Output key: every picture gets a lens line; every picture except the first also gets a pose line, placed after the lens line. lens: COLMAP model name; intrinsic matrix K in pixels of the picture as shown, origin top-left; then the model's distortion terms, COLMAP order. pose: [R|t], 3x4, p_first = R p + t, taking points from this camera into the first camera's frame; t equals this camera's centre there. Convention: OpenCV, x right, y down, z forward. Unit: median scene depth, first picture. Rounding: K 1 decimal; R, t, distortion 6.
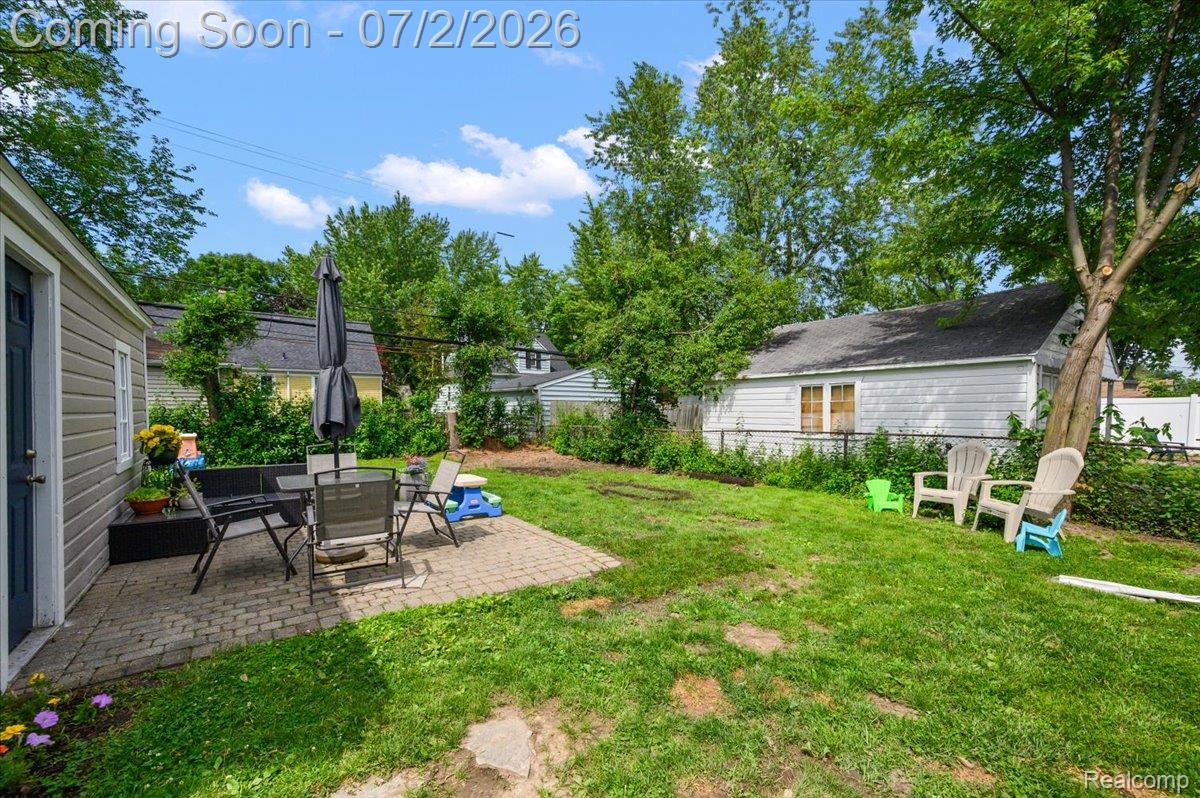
lens RADIAL K [[491.5, 0, 564.0], [0, 491.5, 428.2], [0, 0, 1]] dist [-0.000646, -0.000044]
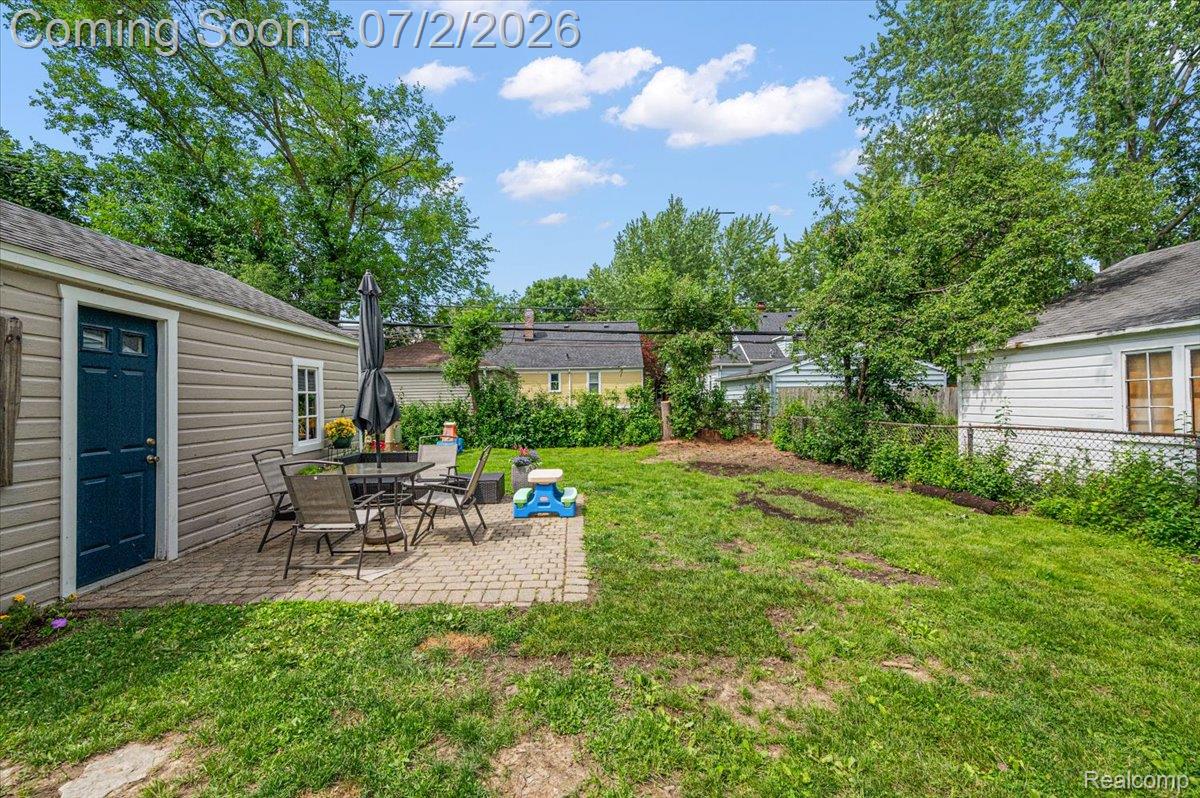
lens RADIAL K [[477.9, 0, 597.2], [0, 477.9, 396.1], [0, 0, 1]] dist [0.000583, -0.000207]
pose [[0.831966, -0.019841, -0.554472, 0.284230], [-0.002815, 0.999197, -0.039978, -0.009856], [0.554819, 0.034821, 0.831242, 0.181719]]
